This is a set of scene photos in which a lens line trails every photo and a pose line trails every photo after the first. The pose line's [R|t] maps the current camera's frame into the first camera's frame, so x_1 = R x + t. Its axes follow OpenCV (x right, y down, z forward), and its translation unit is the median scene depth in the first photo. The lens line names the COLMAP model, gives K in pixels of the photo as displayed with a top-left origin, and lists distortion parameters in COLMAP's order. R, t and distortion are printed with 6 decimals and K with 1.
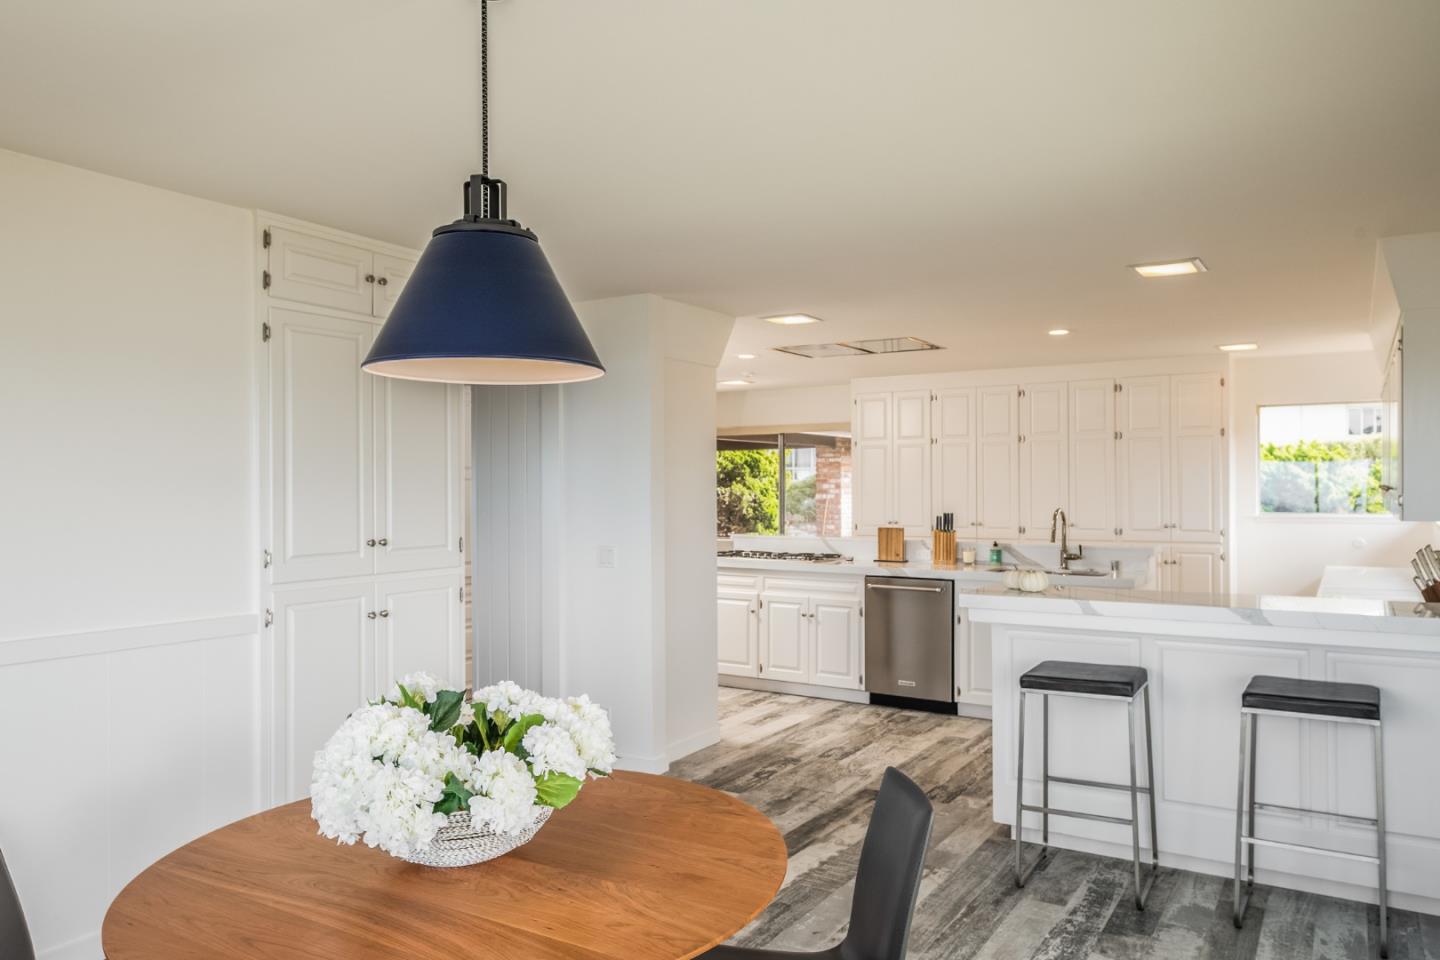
lens RADIAL K [[1009.4, 0, 722.4], [0, 1009.4, 480.7], [0, 0, 1]] dist [0.002548, 0.001015]
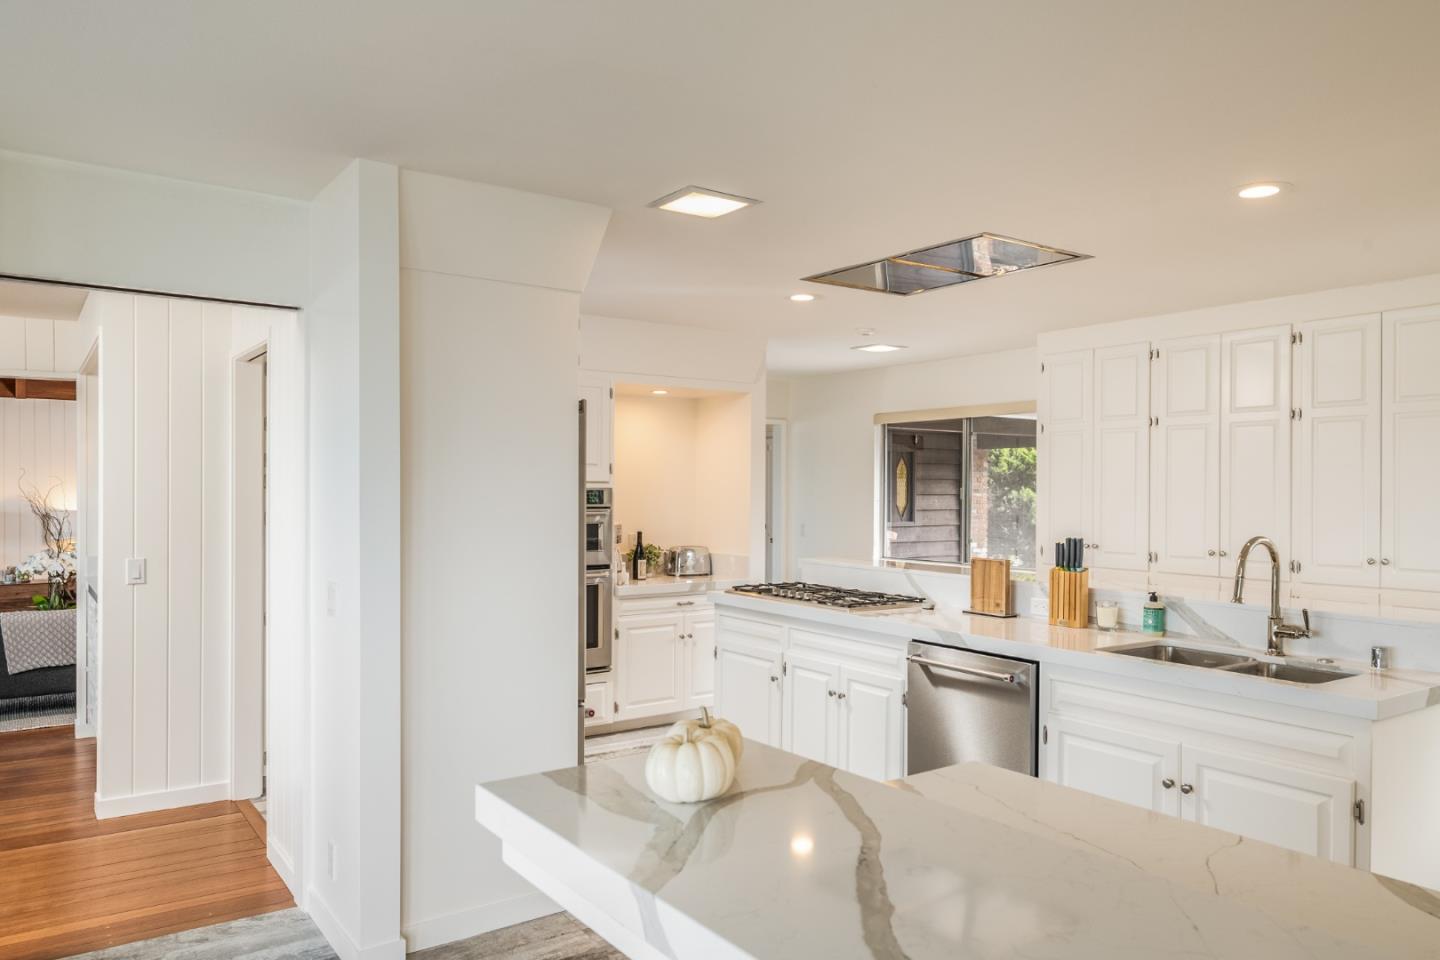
lens RADIAL K [[1009.4, 0, 719.2], [0, 1009.4, 482.7], [0, 0, 1]] dist [0.002548, 0.001015]
pose [[0.926112, 0.006583, -0.377191, 0.253682], [-0.007201, 0.999974, -0.000228, 0.002318], [0.377180, 0.002927, 0.926135, 0.391680]]
